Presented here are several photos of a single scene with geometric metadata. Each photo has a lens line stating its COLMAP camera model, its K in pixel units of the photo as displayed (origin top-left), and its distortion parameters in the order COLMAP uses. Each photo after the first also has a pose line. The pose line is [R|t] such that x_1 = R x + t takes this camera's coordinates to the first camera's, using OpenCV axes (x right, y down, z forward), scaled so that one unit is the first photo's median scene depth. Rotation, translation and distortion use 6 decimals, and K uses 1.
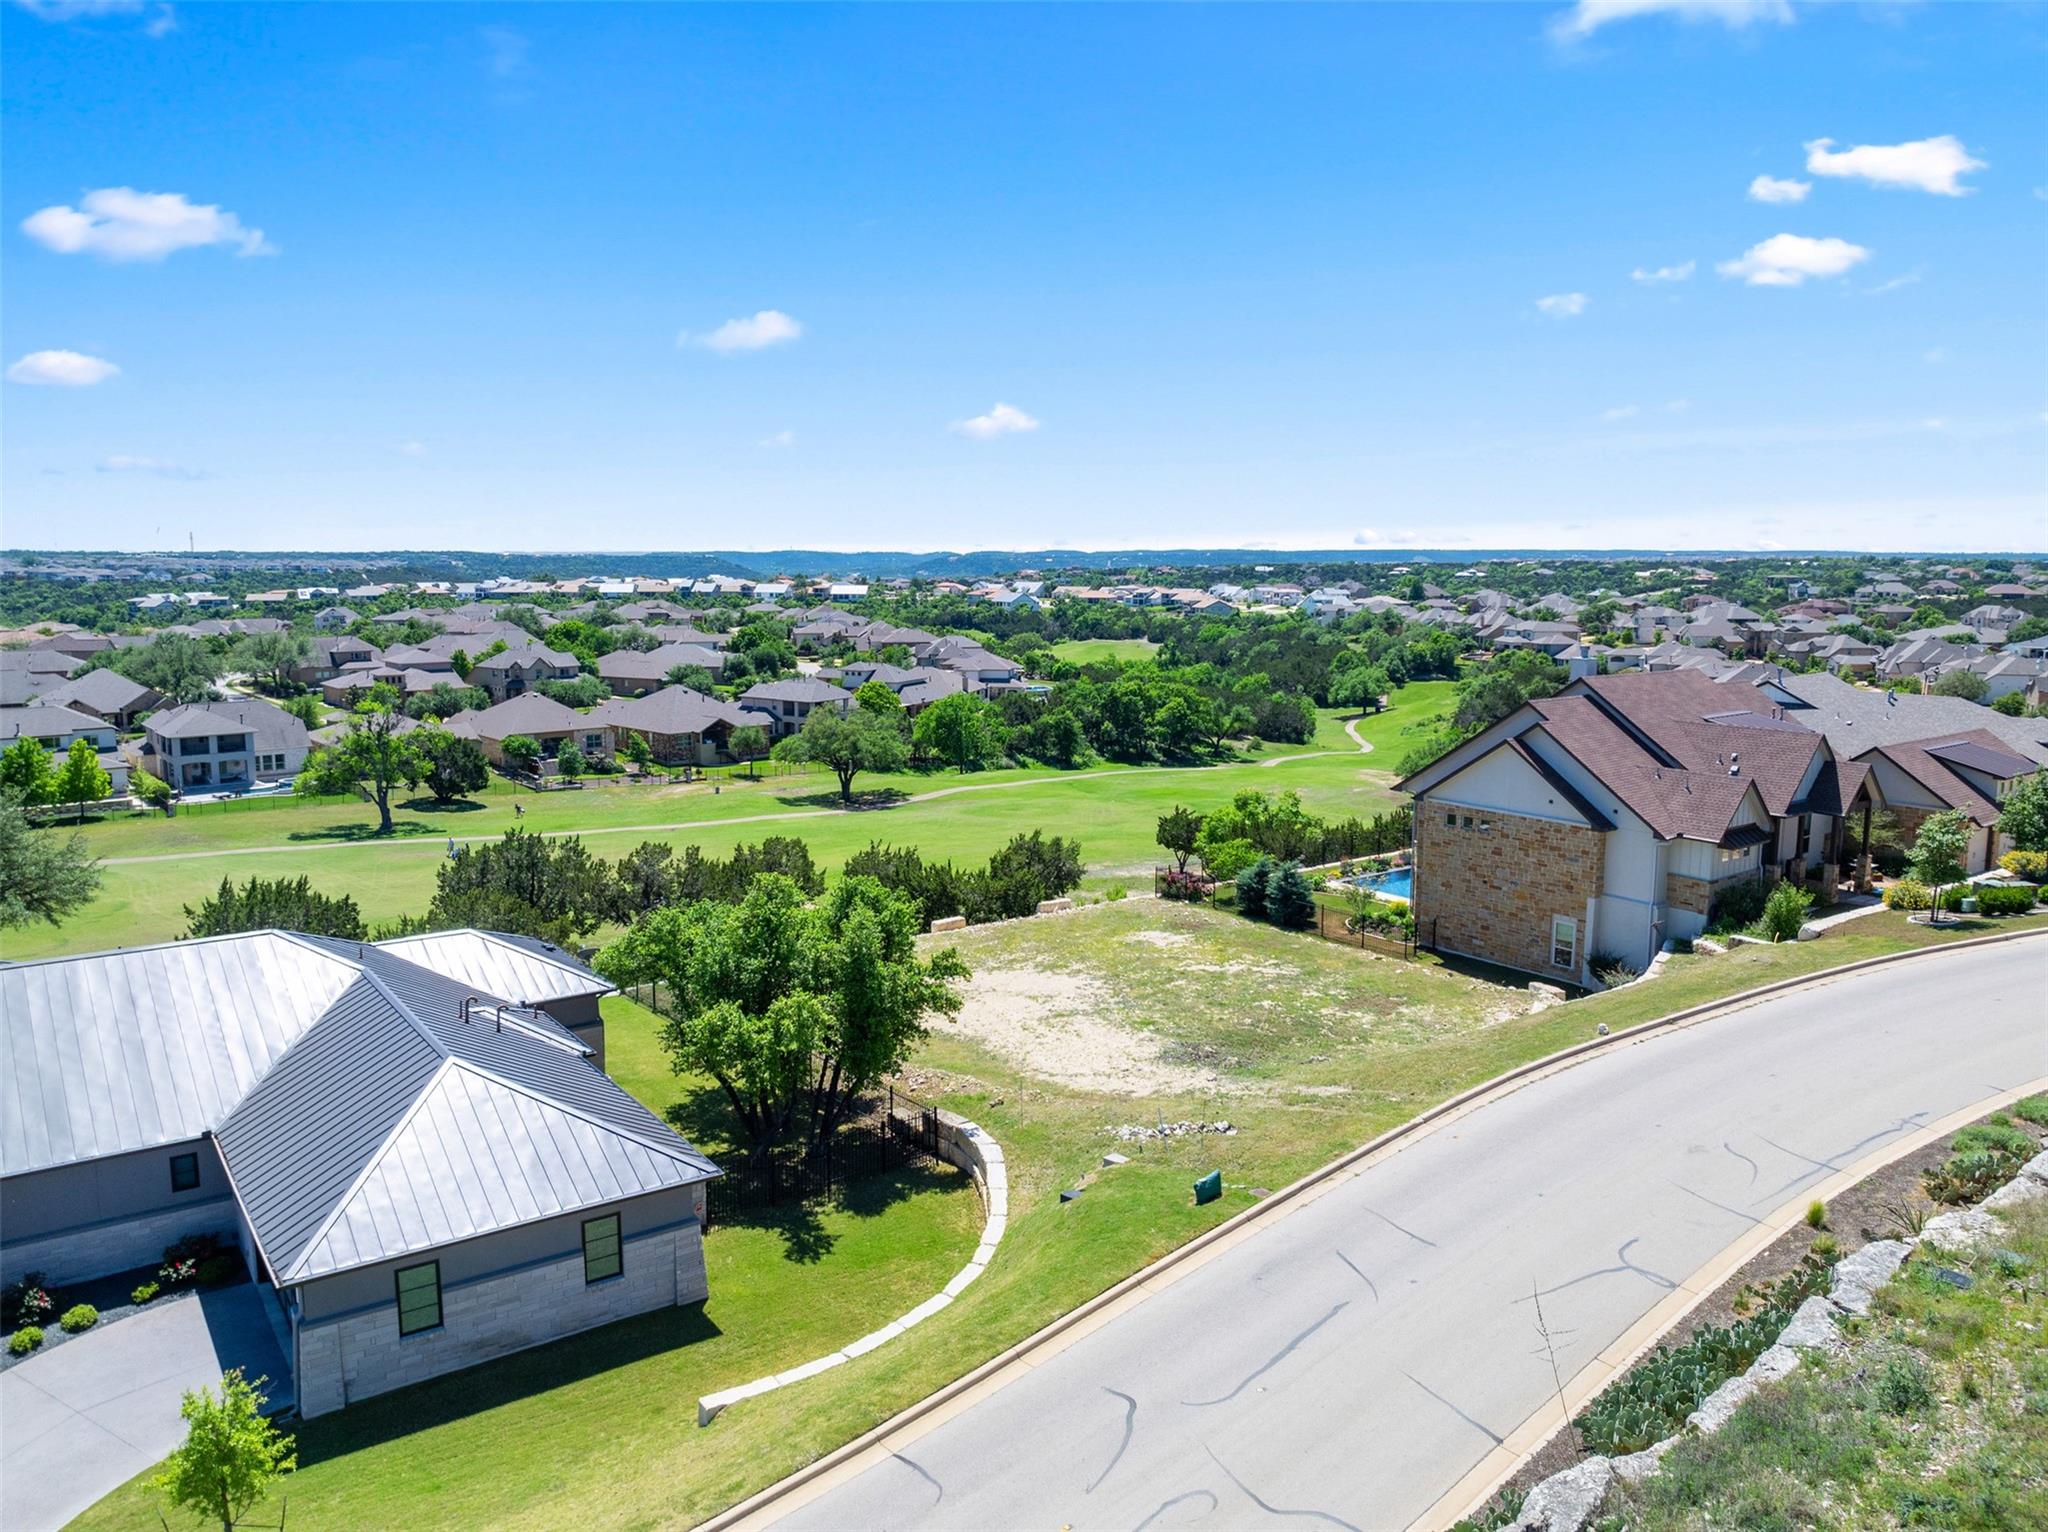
lens RADIAL K [[1454.1, 0, 1018.1], [0, 1454.1, 771.8], [0, 0, 1]] dist [-0.031862, -0.021050]
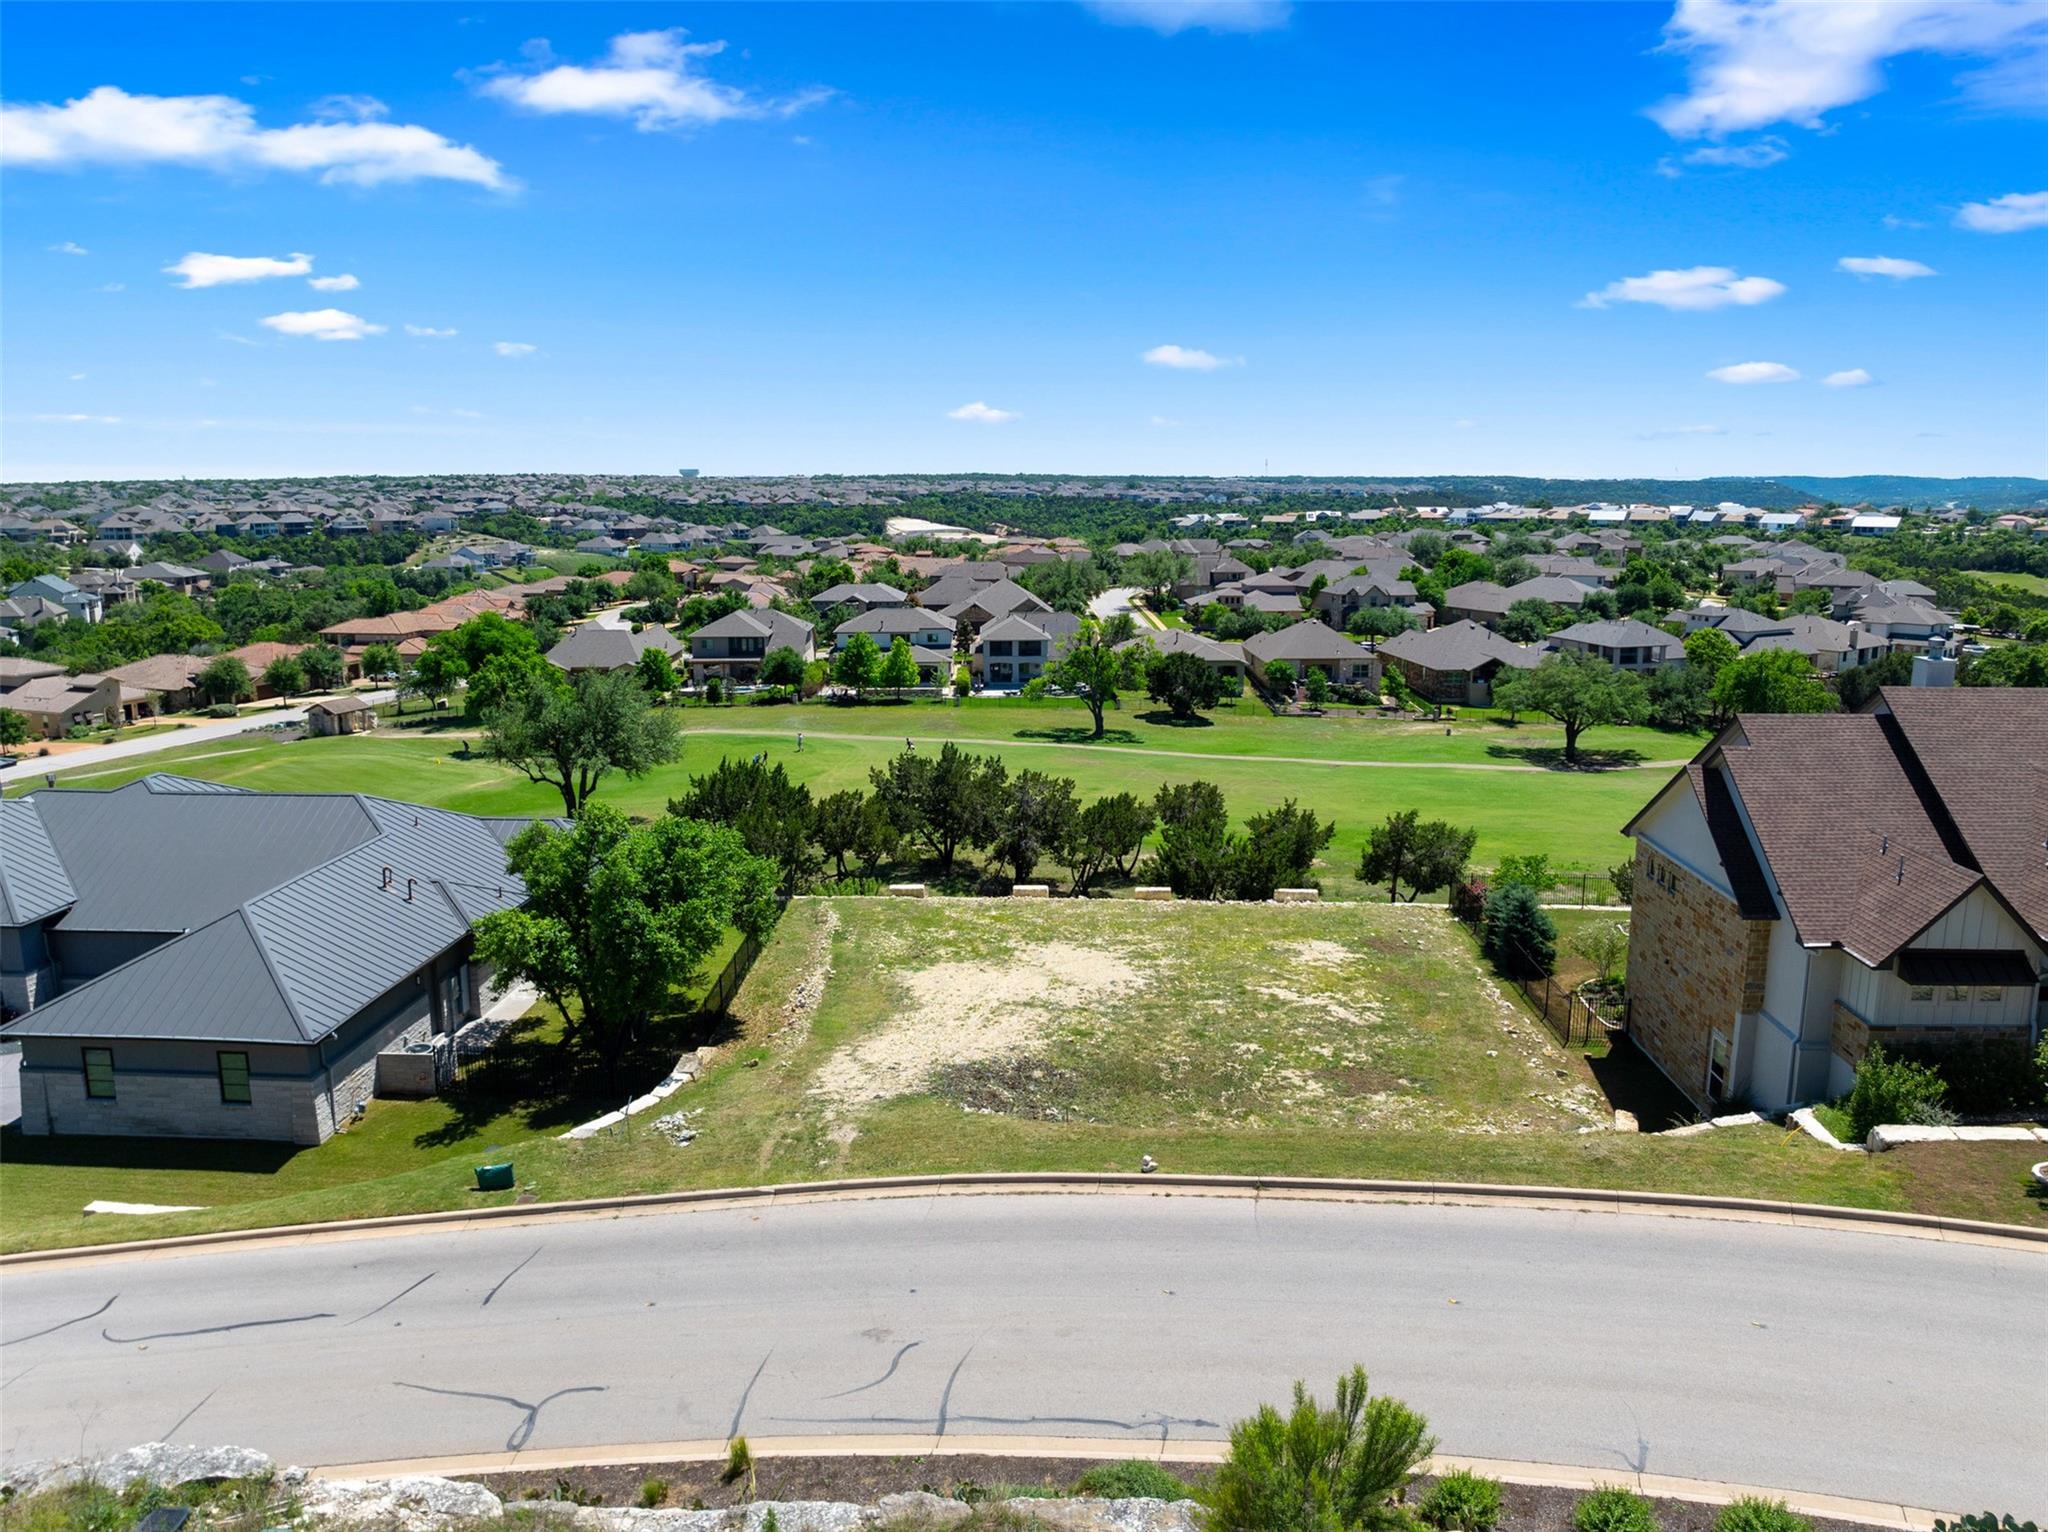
lens RADIAL K [[1438.5, 0, 1014.0], [0, 1438.5, 763.5], [0, 0, 1]] dist [-0.029769, -0.017891]
pose [[0.769770, 0.116238, -0.627648, 0.120577], [-0.086547, 0.993206, 0.077793, -0.011177], [0.632427, -0.005562, 0.774600, 0.061161]]
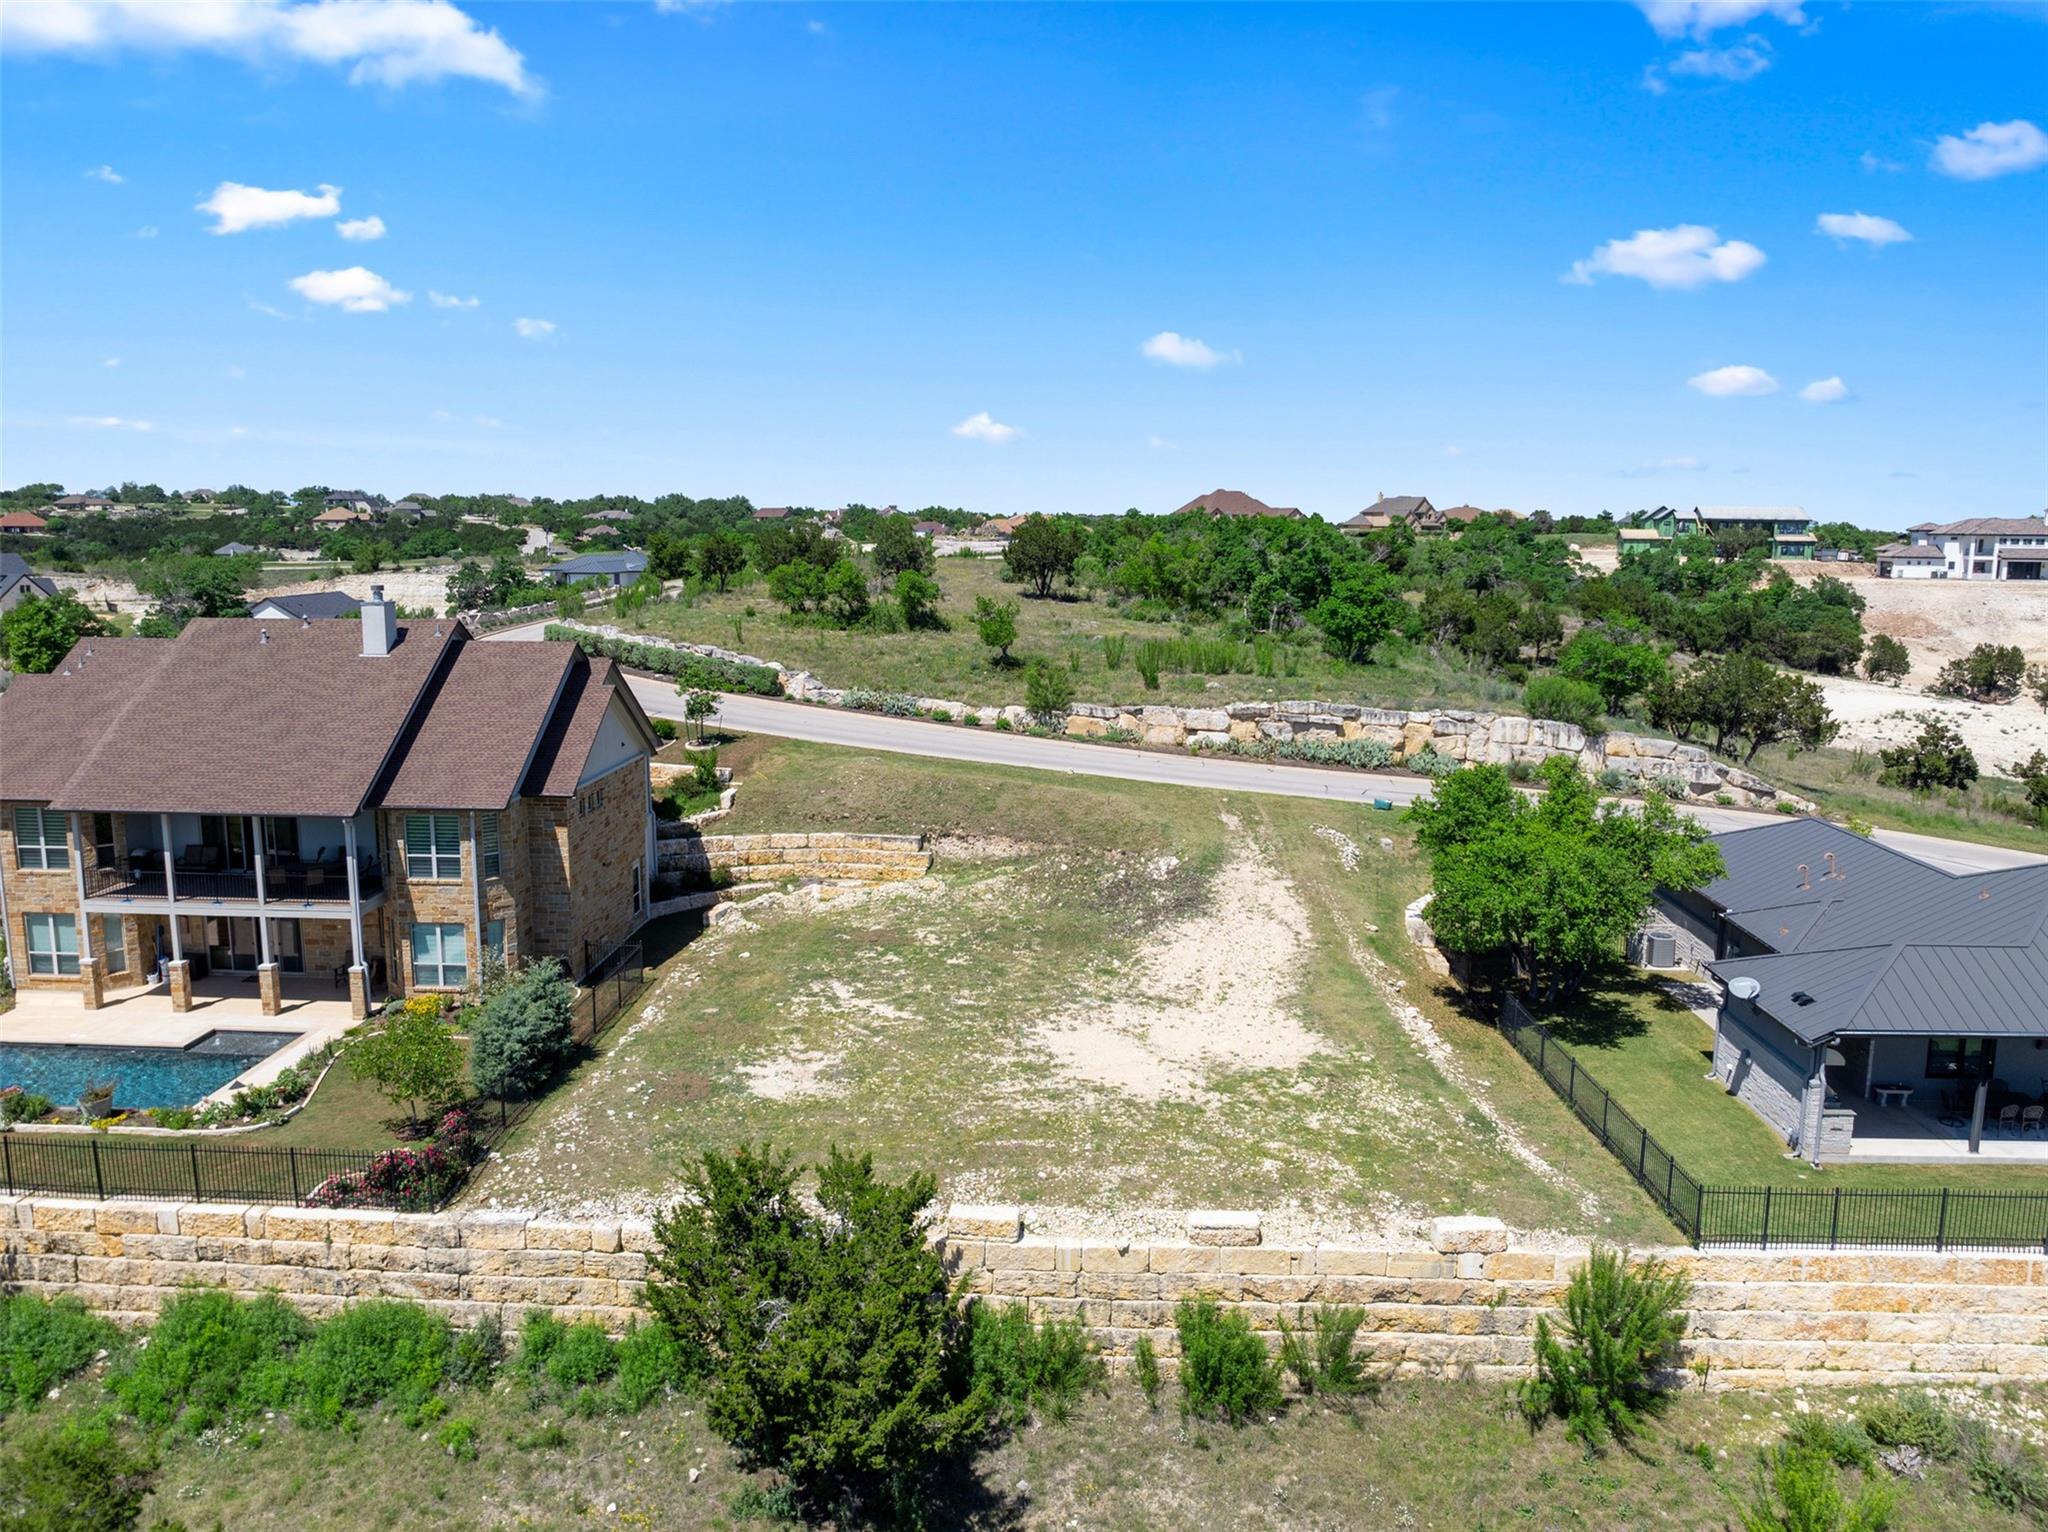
lens RADIAL K [[1469.4, 0, 1033.4], [0, 1469.4, 745.3], [0, 0, 1]] dist [-0.037912, -0.002179]
pose [[-0.781379, -0.104968, 0.615165, -0.091113], [0.080712, 0.960475, 0.266409, -0.046180], [-0.618815, 0.257818, -0.742023, 0.348639]]
